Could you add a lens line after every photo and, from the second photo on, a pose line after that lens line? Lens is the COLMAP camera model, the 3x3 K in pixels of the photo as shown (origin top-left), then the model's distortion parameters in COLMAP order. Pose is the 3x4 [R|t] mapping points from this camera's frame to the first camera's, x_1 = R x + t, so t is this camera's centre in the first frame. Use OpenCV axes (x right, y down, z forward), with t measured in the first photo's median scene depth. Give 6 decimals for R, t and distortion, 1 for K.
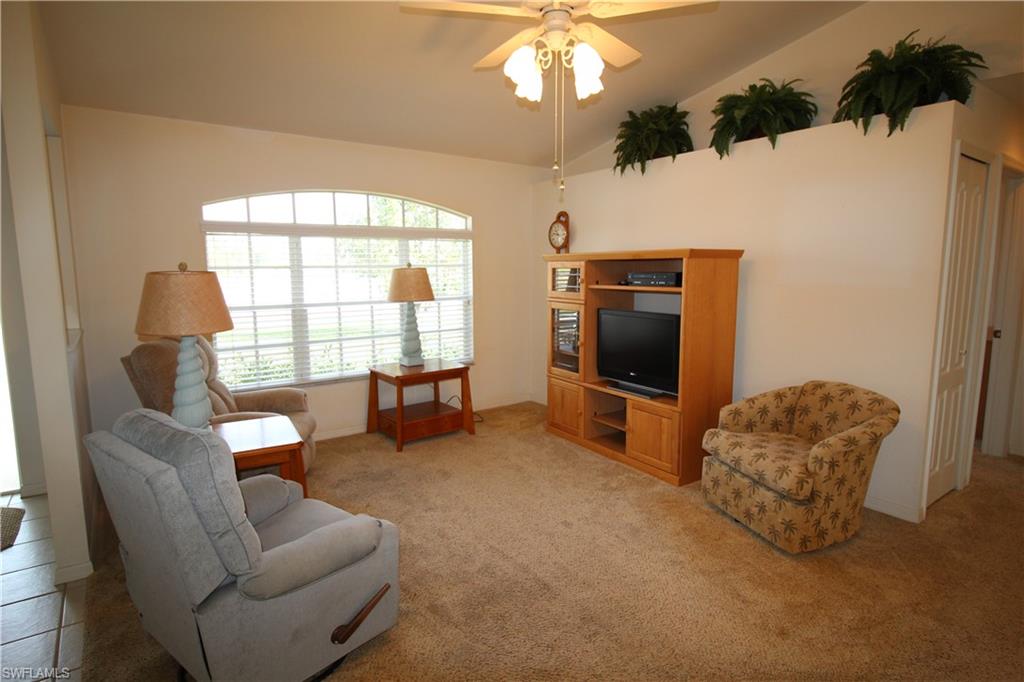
lens RADIAL K [[536.2, 0, 519.3], [0, 536.2, 337.7], [0, 0, 1]] dist [-0.007465, -0.000276]
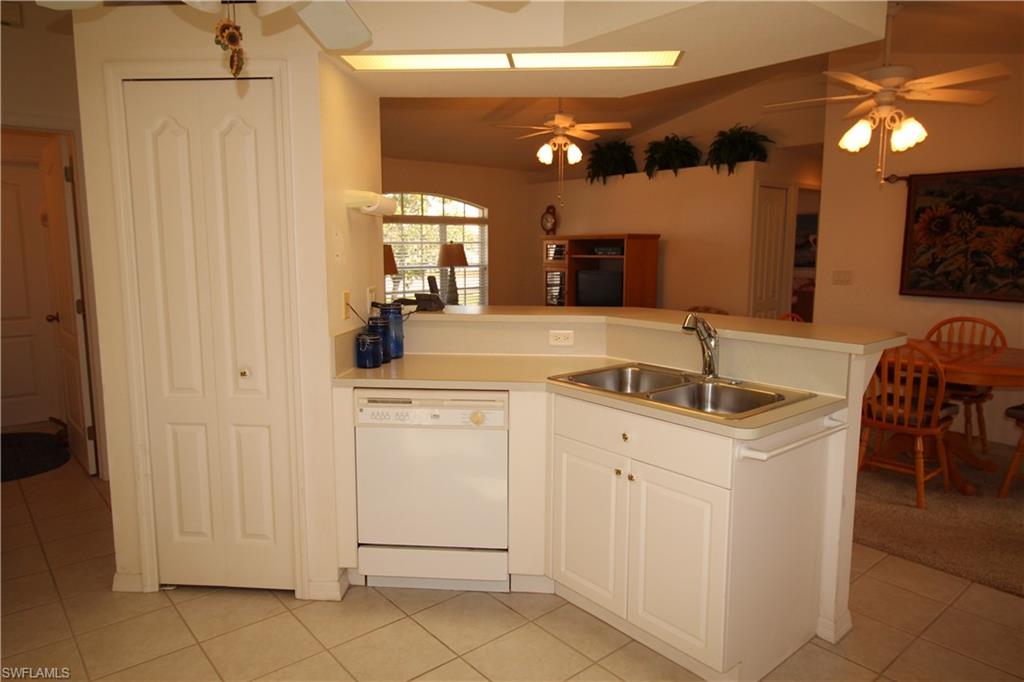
lens RADIAL K [[653.5, 0, 510.0], [0, 653.5, 337.6], [0, 0, 1]] dist [0.005486, -0.000166]
pose [[0.998323, -0.003898, 0.057761, -0.163430], [0.003417, 0.999959, 0.008420, 0.129464], [-0.057792, -0.008209, 0.998295, -0.930773]]
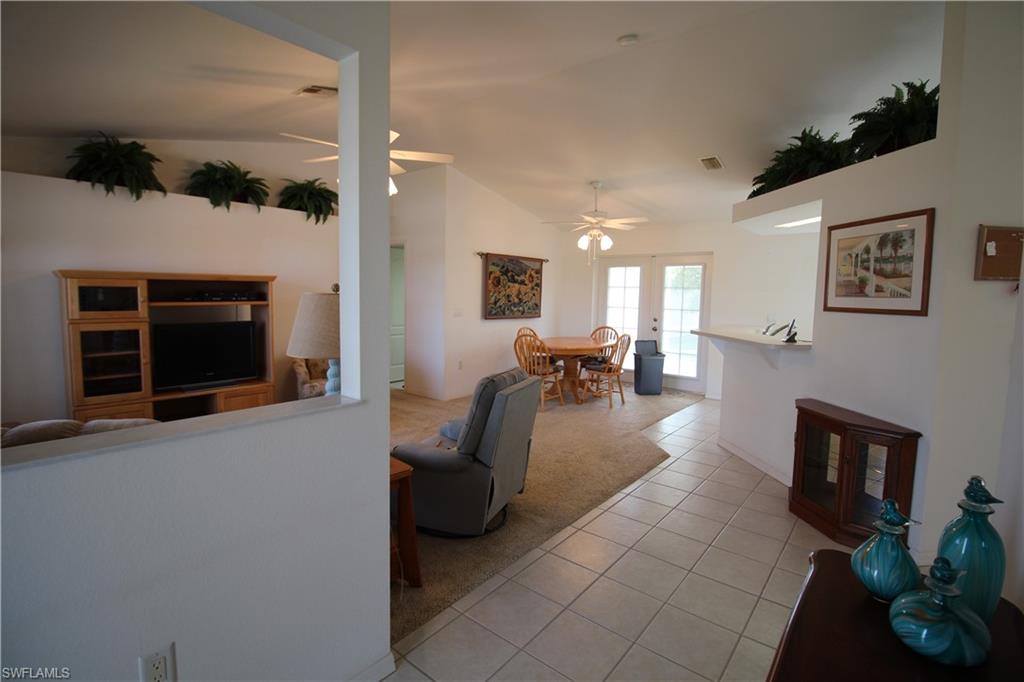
lens RADIAL K [[480.5, 0, 507.9], [0, 480.5, 335.4], [0, 0, 1]] dist [-0.007409, -0.006008]
pose [[-0.237025, -0.088596, 0.967455, -0.918930], [0.115428, 0.986211, 0.118593, -0.064043], [-0.964622, 0.139781, -0.223530, 0.526645]]
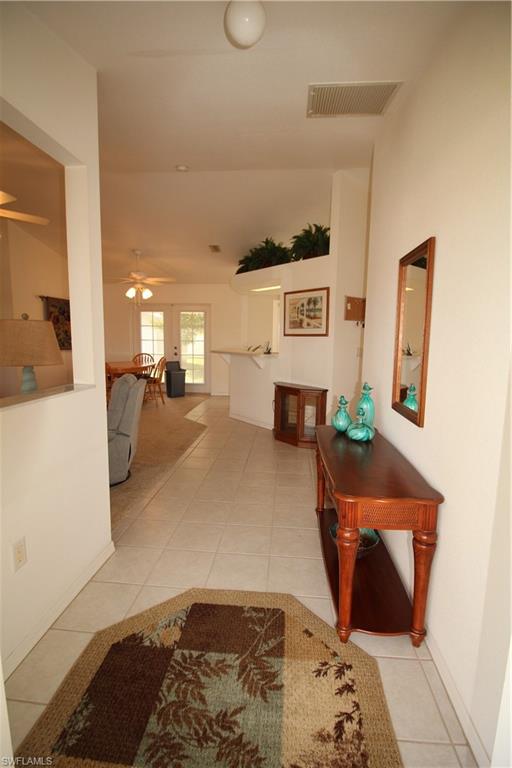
lens RADIAL K [[360.4, 0, 251.8], [0, 360.4, 383.2], [0, 0, 1]] dist [-0.007409, -0.006008]
pose [[-0.738340, -0.094058, 0.667838, -0.984924], [0.078300, 0.971576, 0.223402, -0.069682], [-0.669869, 0.217238, -0.709989, 0.759340]]
